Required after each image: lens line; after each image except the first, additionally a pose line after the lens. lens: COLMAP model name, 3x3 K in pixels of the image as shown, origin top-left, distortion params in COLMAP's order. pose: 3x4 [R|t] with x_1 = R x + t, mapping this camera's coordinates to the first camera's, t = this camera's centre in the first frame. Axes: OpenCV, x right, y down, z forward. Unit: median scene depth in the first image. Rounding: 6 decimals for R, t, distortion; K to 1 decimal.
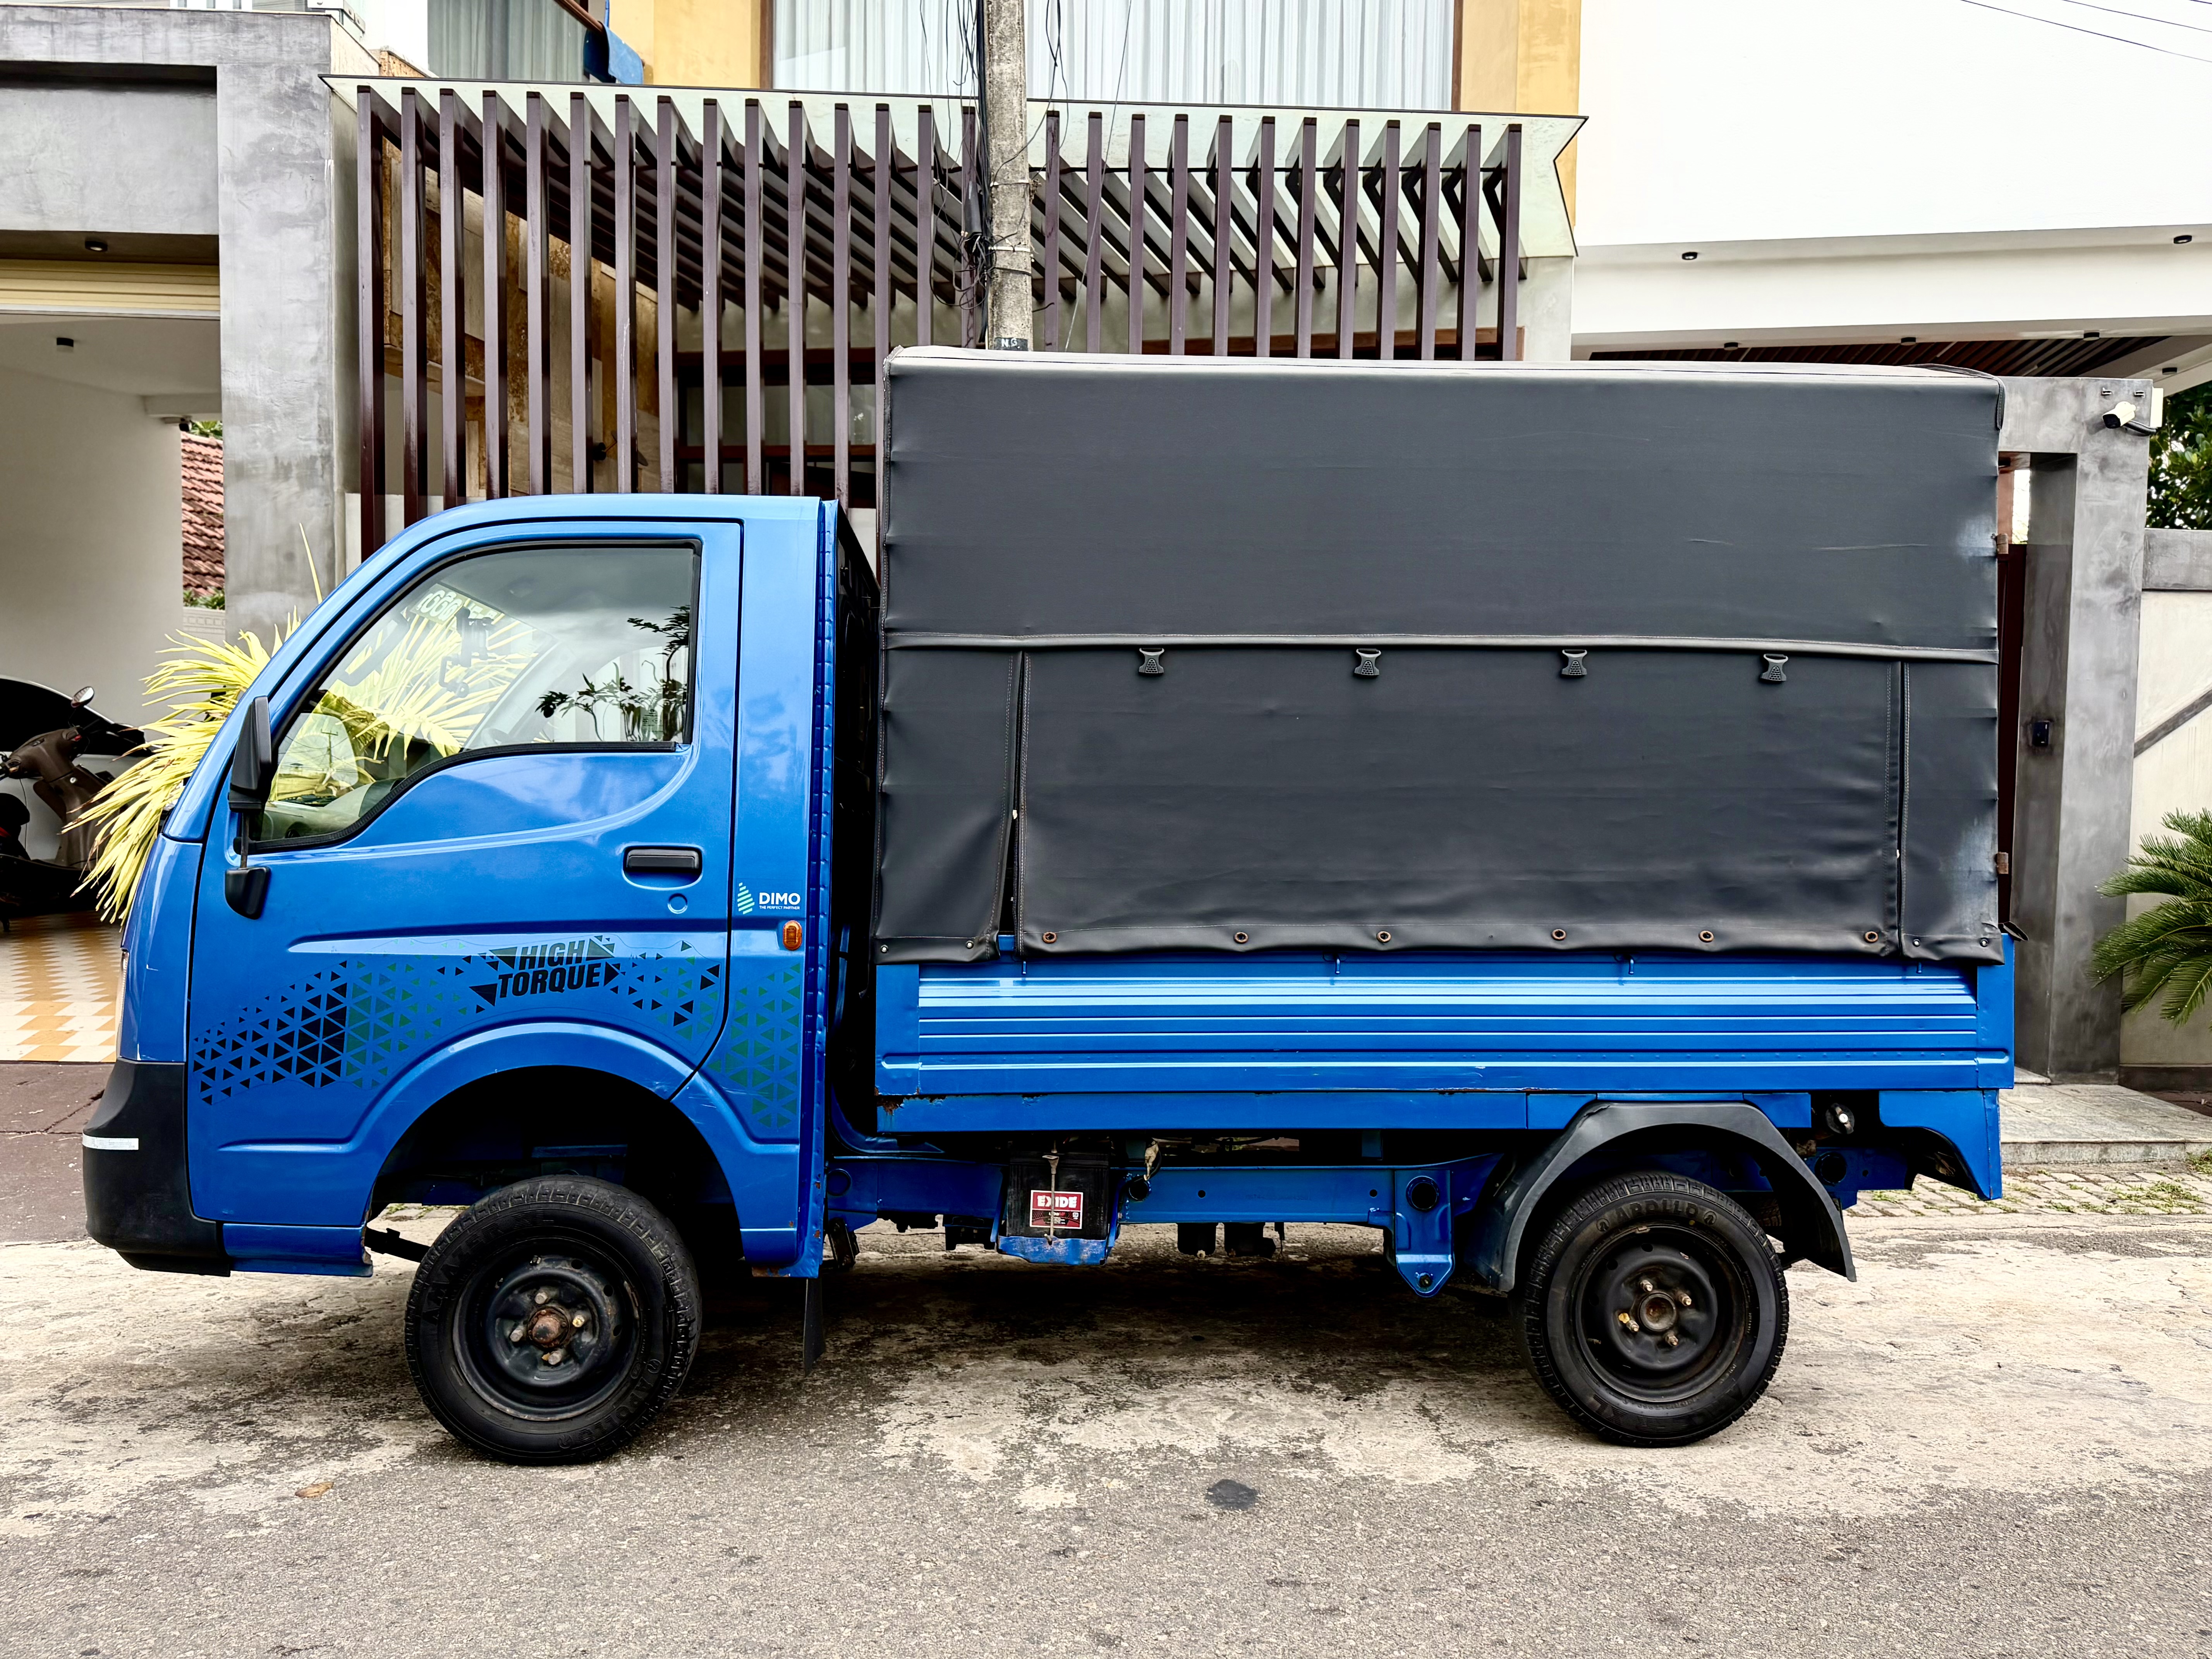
lens RADIAL K [[1611.0, 0, 1136.1], [0, 1611.0, 798.5], [0, 0, 1]] dist [0.020691, -0.032019]
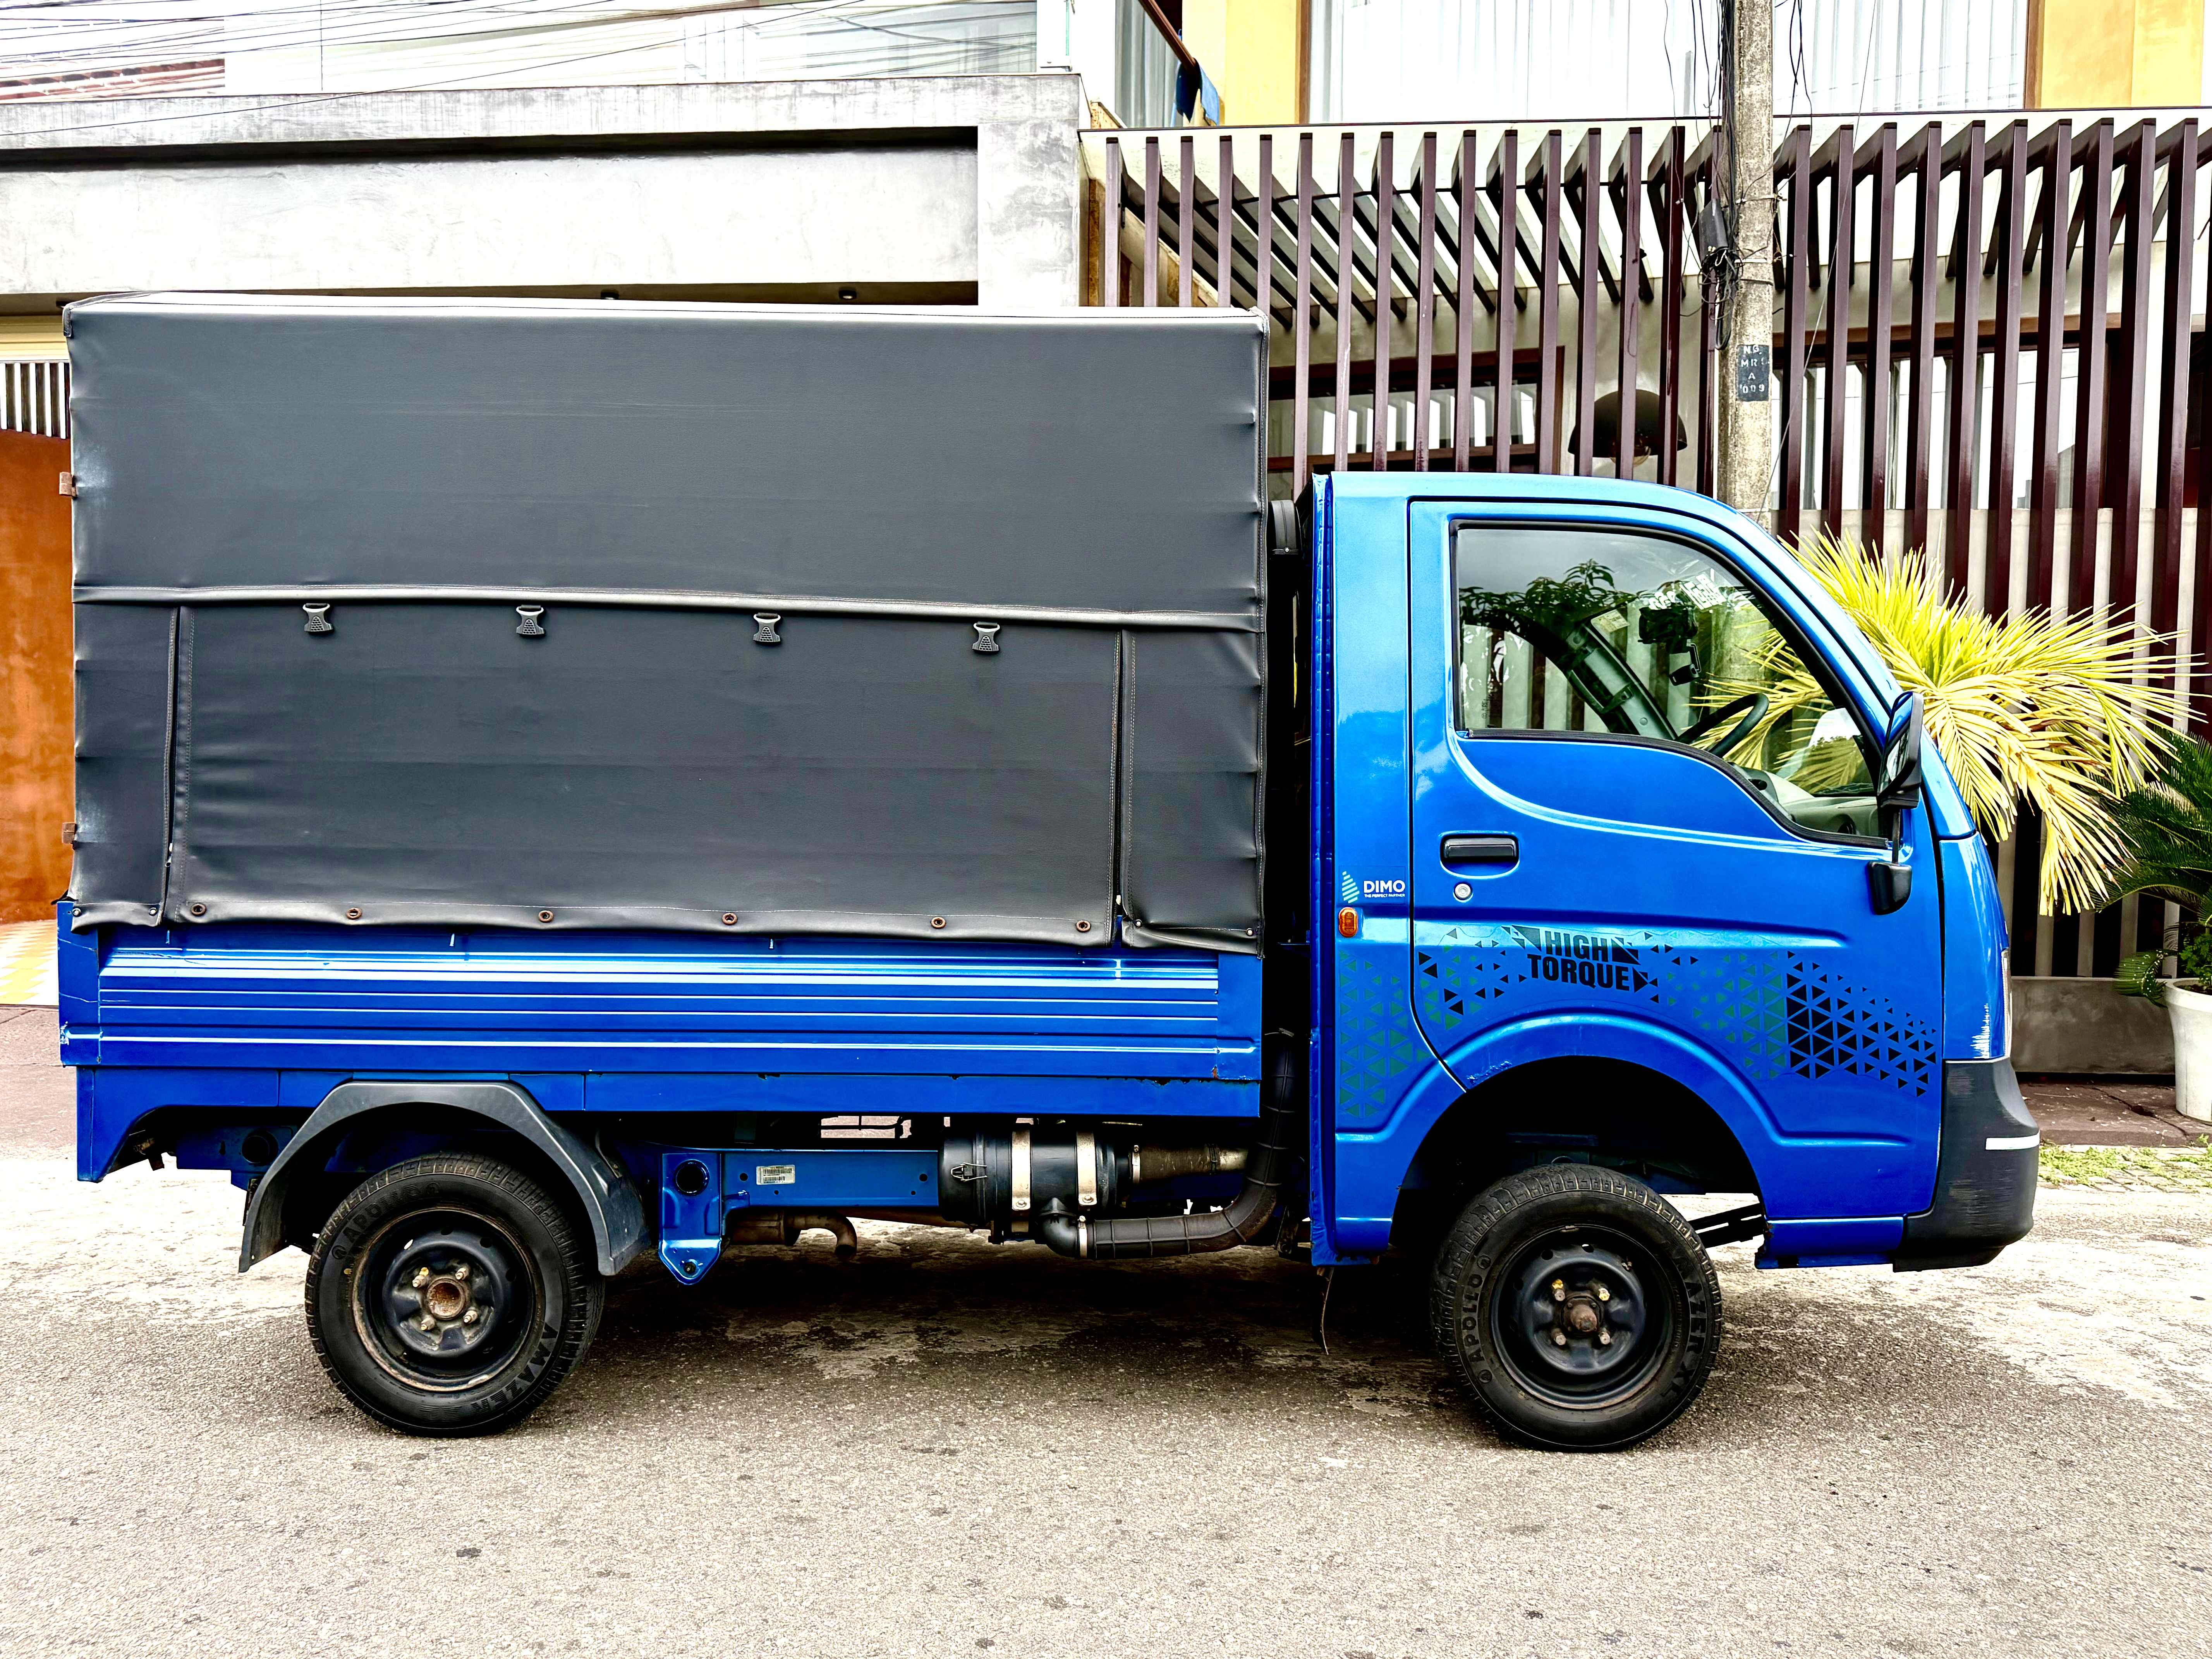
lens RADIAL K [[1611.0, 0, 1166.0], [0, 1611.0, 833.8], [0, 0, 1]] dist [0.020691, -0.032019]
pose [[0.990742, -0.002512, -0.135737, -0.558887], [0.002952, 0.999991, 0.003043, 0.039319], [0.135728, -0.003416, 0.990740, -0.121728]]
